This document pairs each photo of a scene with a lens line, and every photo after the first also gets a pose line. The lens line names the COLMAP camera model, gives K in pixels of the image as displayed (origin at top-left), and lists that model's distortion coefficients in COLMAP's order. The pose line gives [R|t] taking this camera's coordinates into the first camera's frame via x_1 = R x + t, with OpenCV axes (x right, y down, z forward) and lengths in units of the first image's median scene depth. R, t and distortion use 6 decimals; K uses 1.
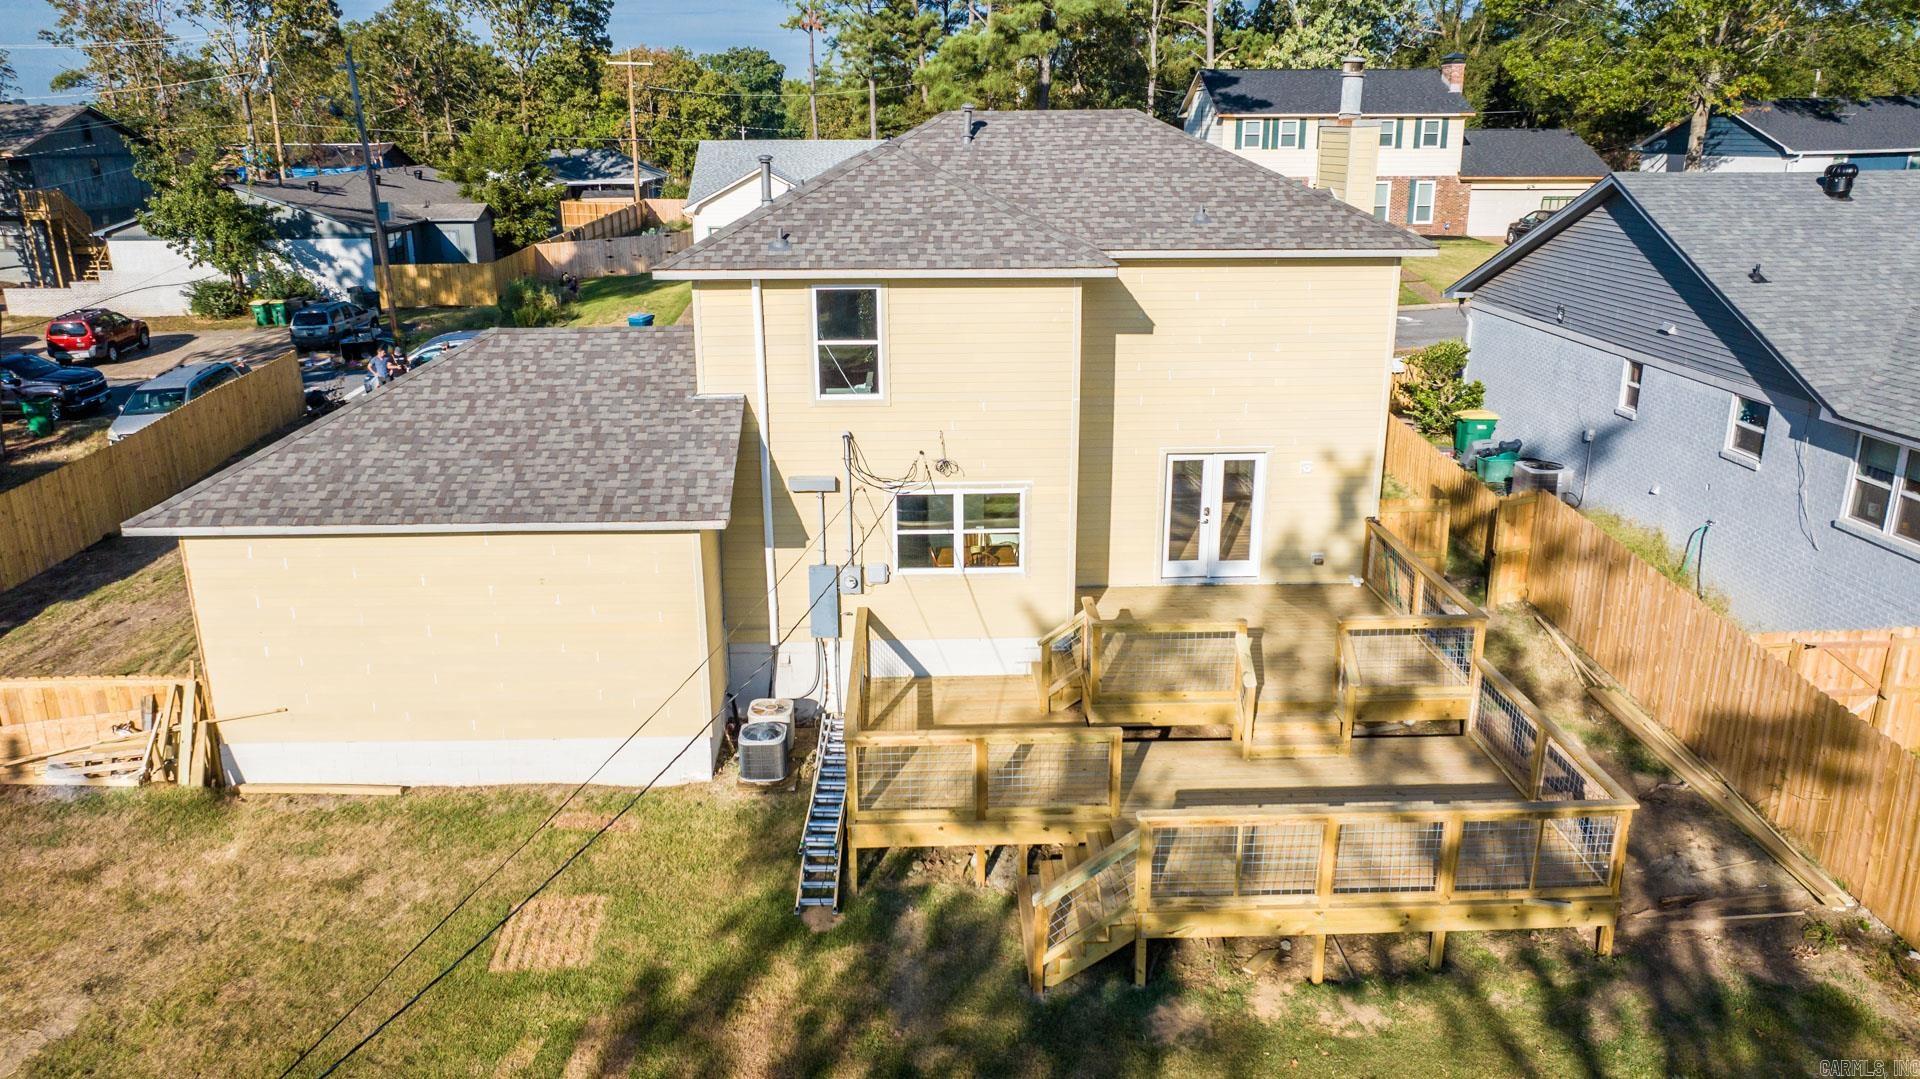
lens RADIAL K [[1368.6, 0, 960.0], [0, 1368.6, 539.5], [0, 0, 1]] dist [-0.043813, 0.095148]
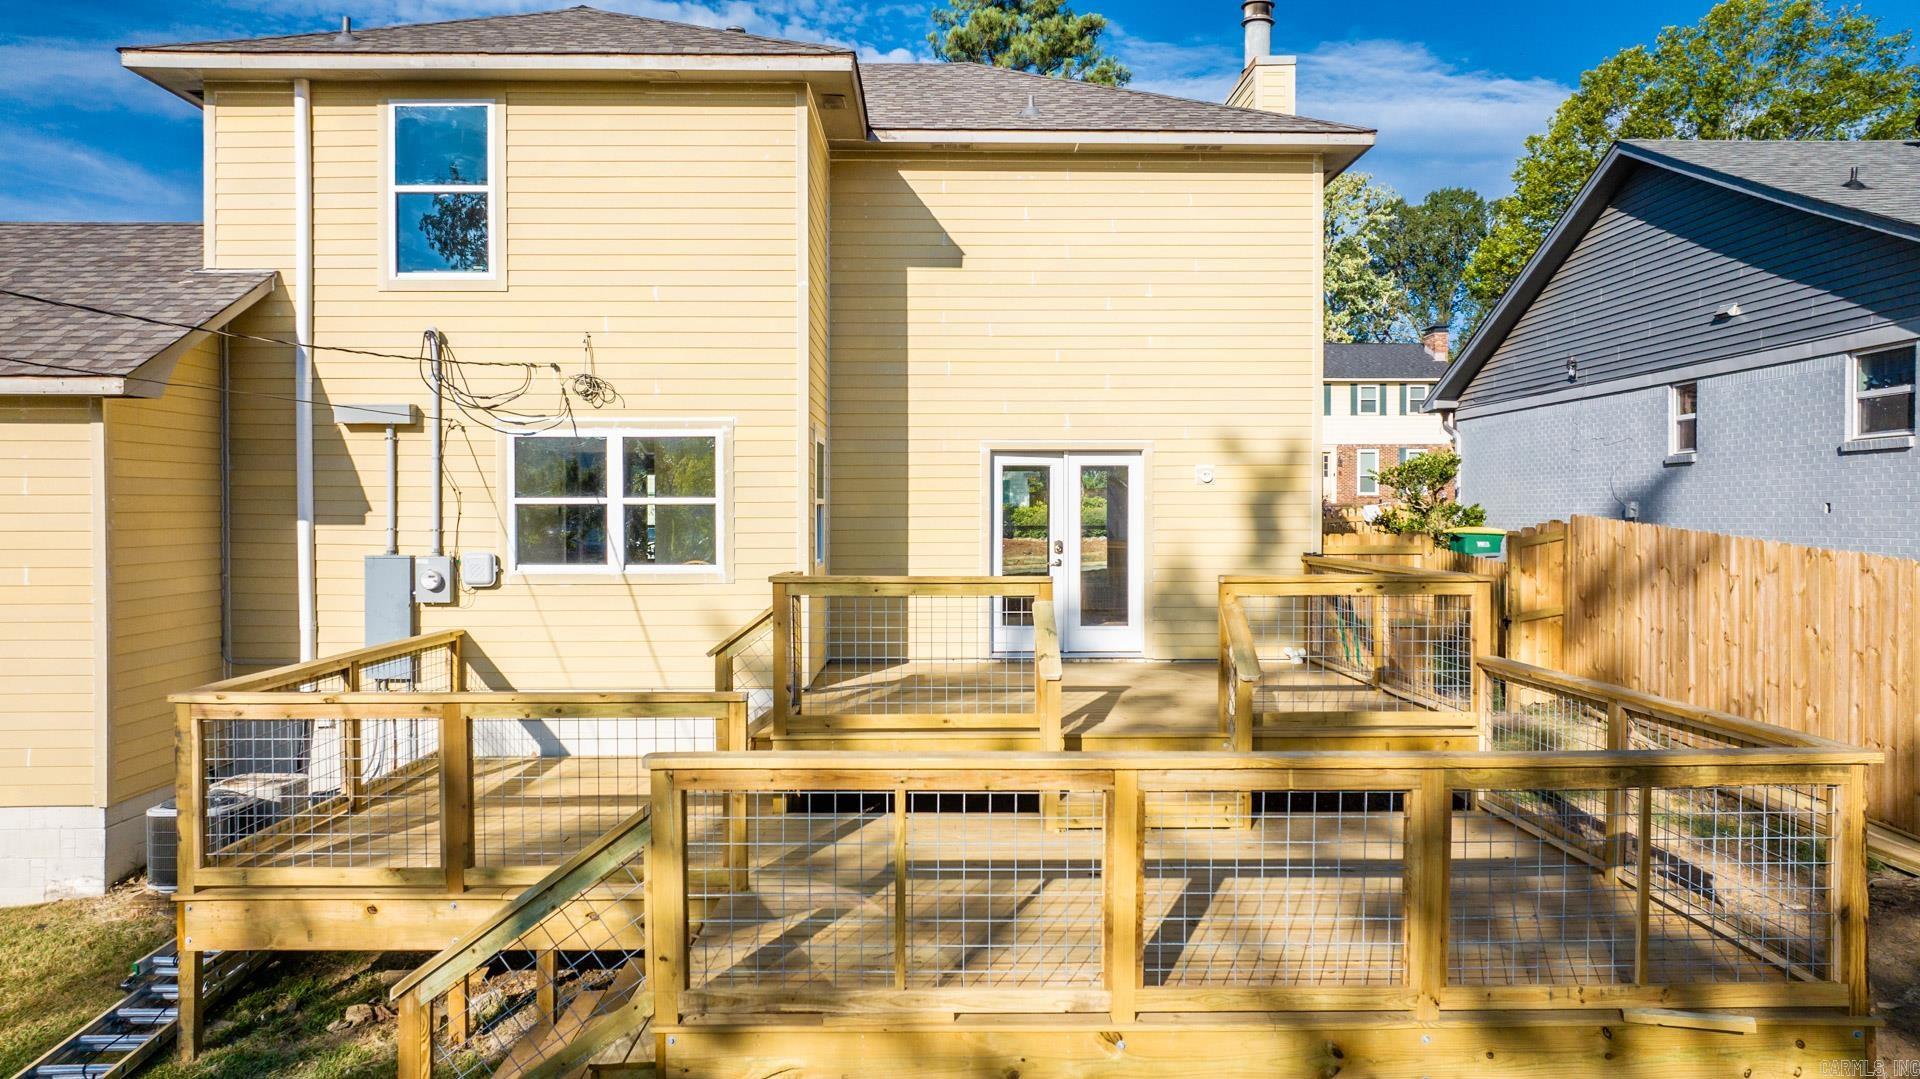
lens RADIAL K [[1368.6, 0, 960.0], [0, 1368.6, 539.5], [0, 0, 1]] dist [-0.043813, 0.095148]
pose [[0.999854, 0.002870, -0.016829, 0.155280], [-0.007399, 0.961223, -0.275673, 0.169205], [0.015385, 0.275758, 0.961104, 0.395873]]
